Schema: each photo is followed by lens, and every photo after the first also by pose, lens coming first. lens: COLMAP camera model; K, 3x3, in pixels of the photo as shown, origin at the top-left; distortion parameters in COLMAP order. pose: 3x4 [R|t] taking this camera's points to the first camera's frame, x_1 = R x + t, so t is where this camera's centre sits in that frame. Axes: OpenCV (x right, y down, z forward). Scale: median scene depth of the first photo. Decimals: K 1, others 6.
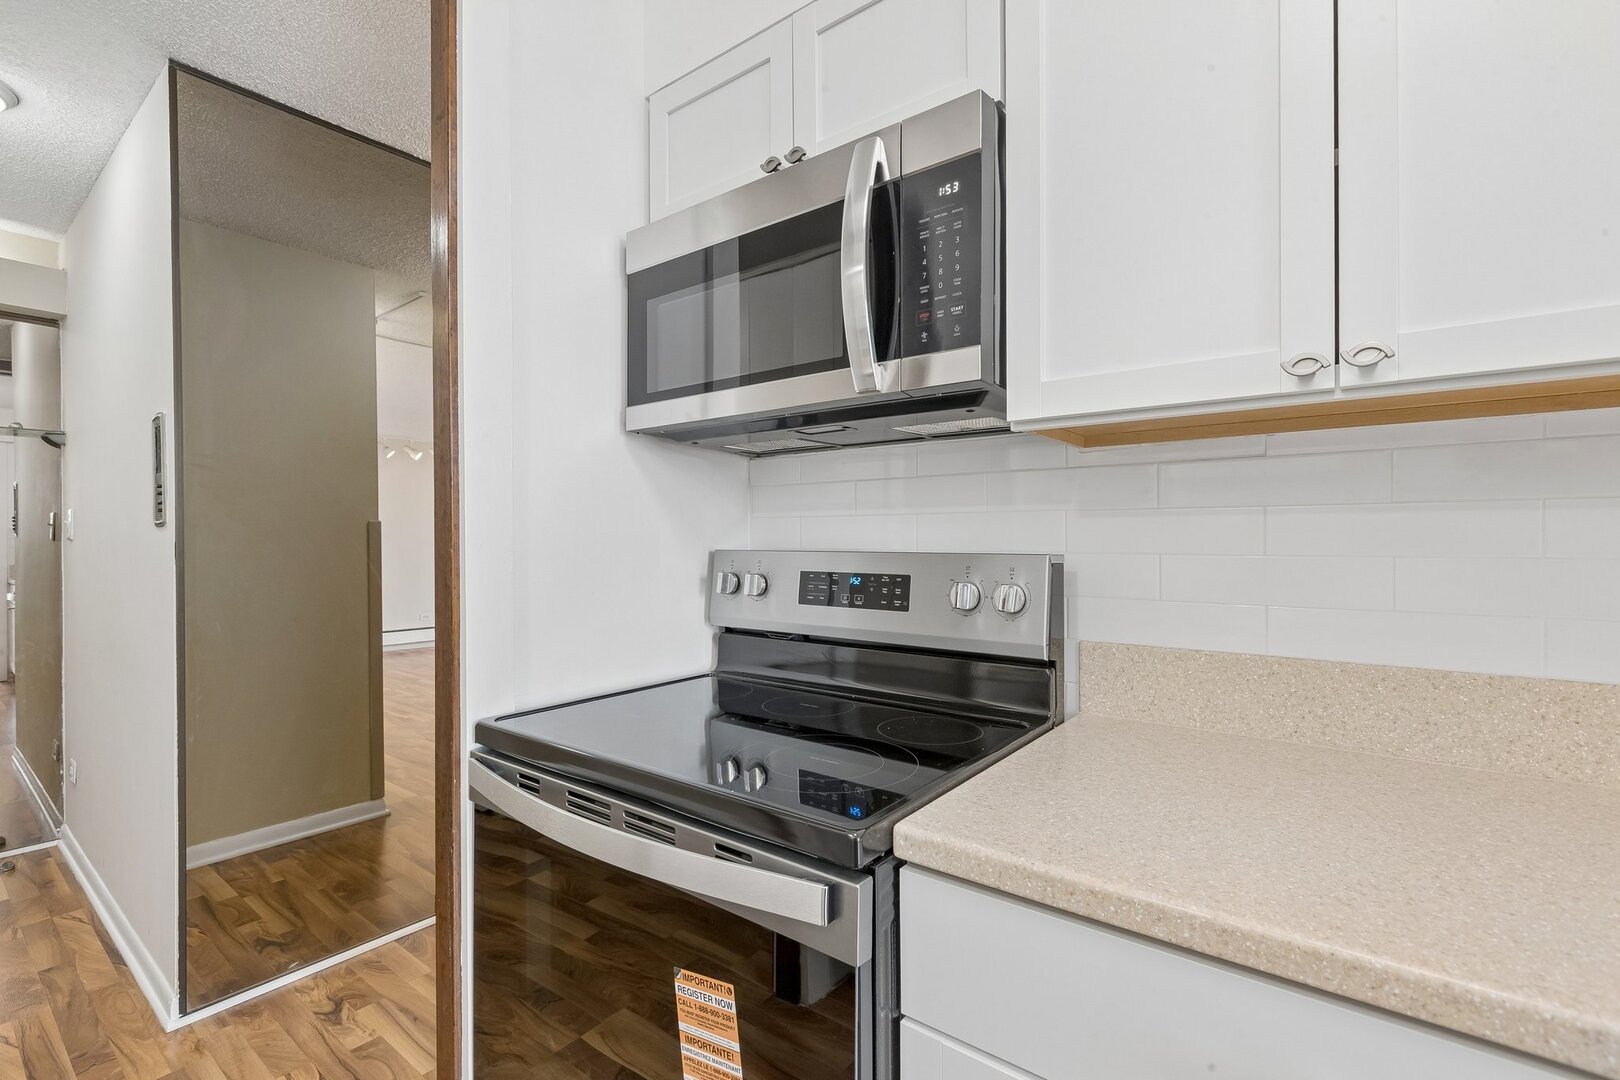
lens RADIAL K [[725.3, 0, 804.7], [0, 725.3, 538.8], [0, 0, 1]] dist [0.004055, -0.000531]
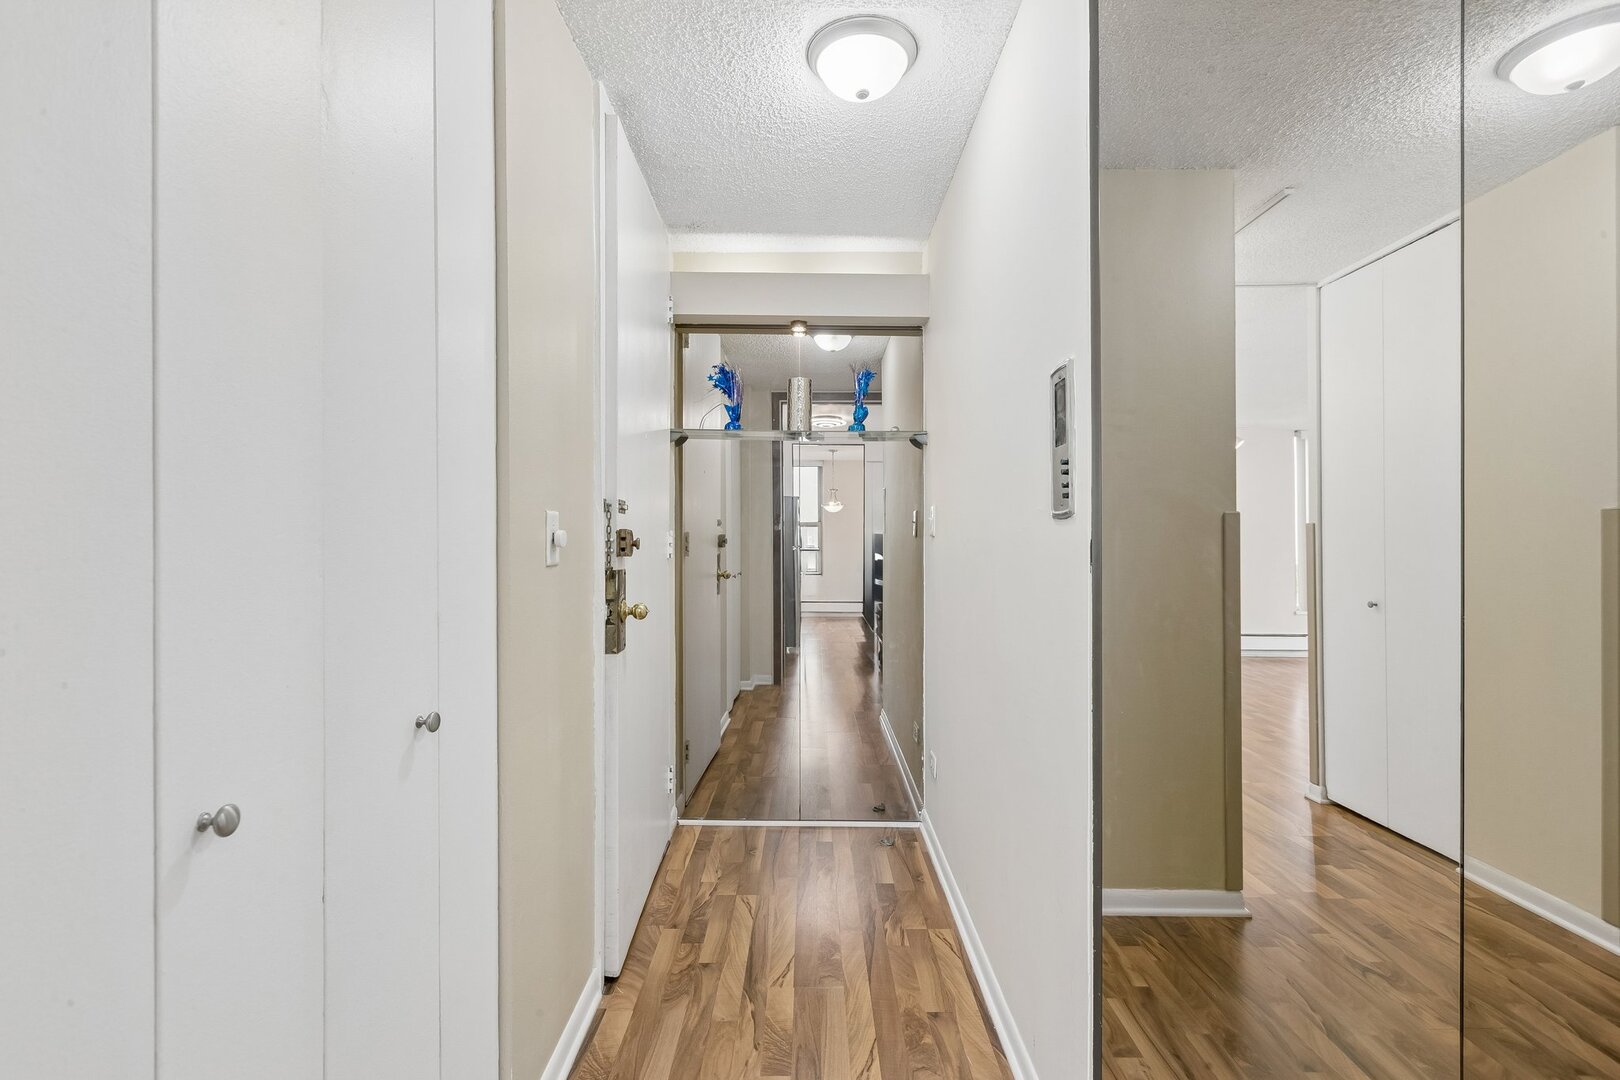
lens RADIAL K [[715.5, 0, 814.3], [0, 715.5, 535.7], [0, 0, 1]] dist [-0.050058, -0.000094]
pose [[0.624209, 0.003117, -0.781251, -0.496430], [-0.003991, 0.999992, 0.000801, 0.000479], [0.781247, 0.002618, 0.624217, 0.372602]]
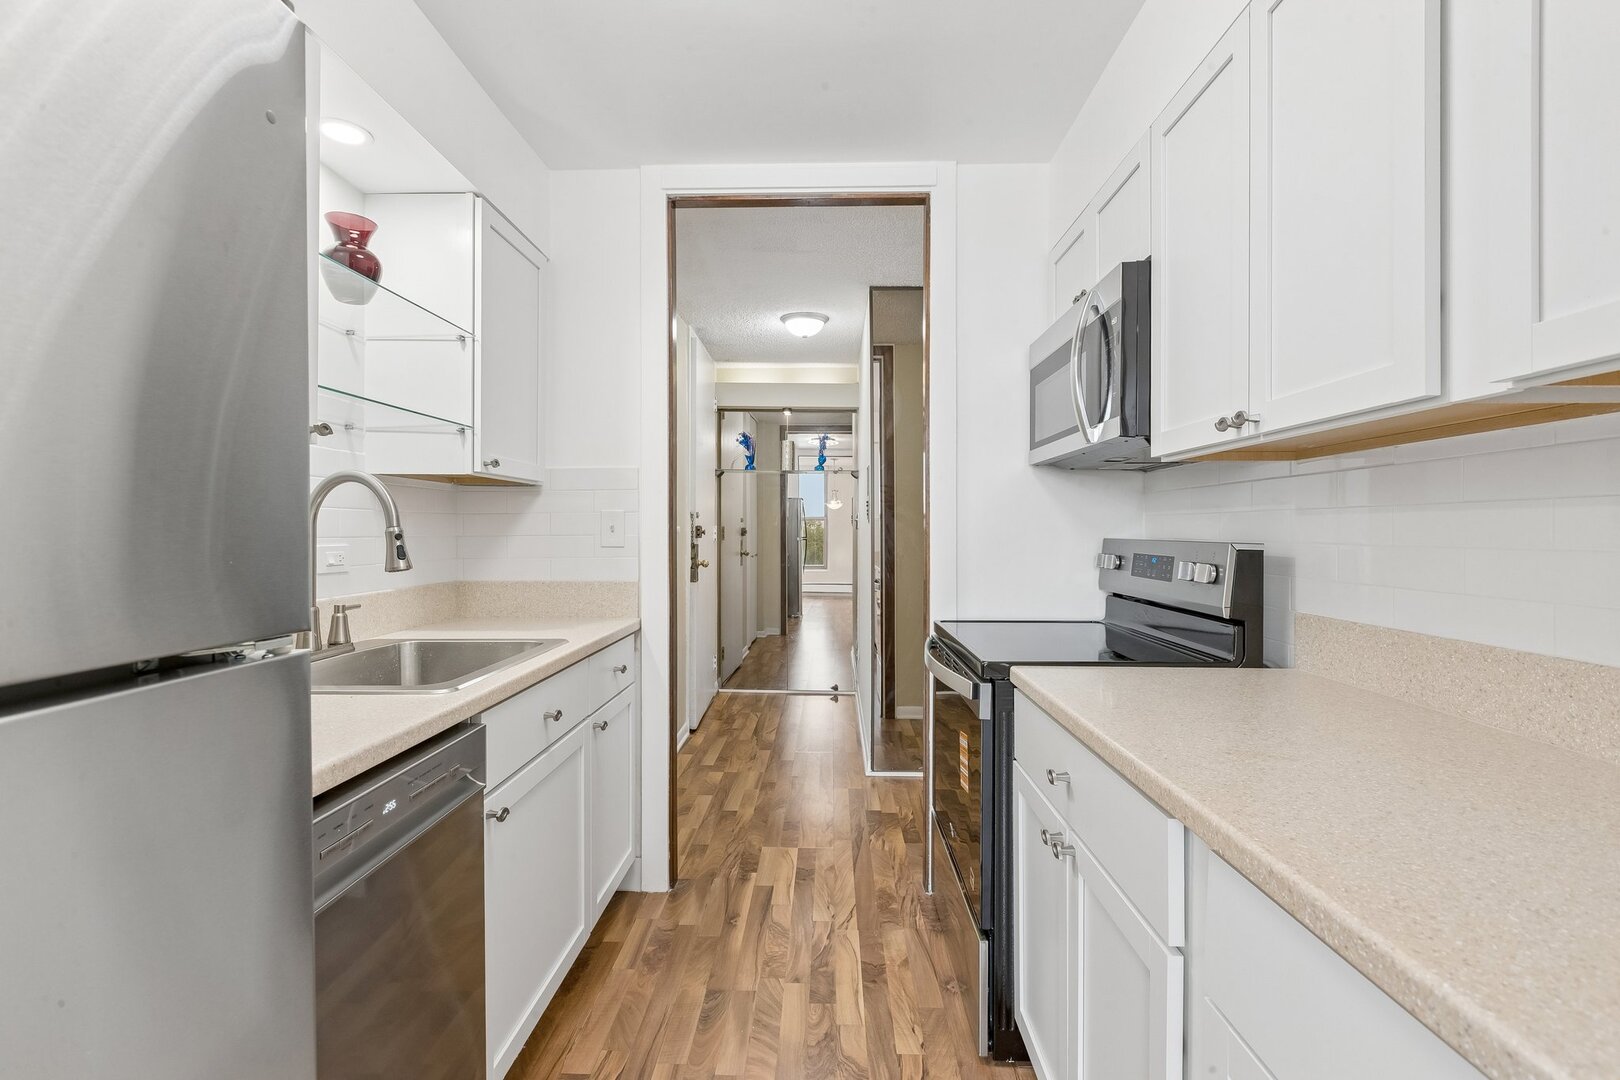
lens RADIAL K [[725.3, 0, 806.5], [0, 725.3, 530.6], [0, 0, 1]] dist [0.003475, -0.000026]
pose [[0.591365, 0.006448, -0.806378, 0.596404], [-0.005643, 0.999977, 0.003858, -0.001248], [0.806384, 0.002269, 0.591388, -0.294229]]
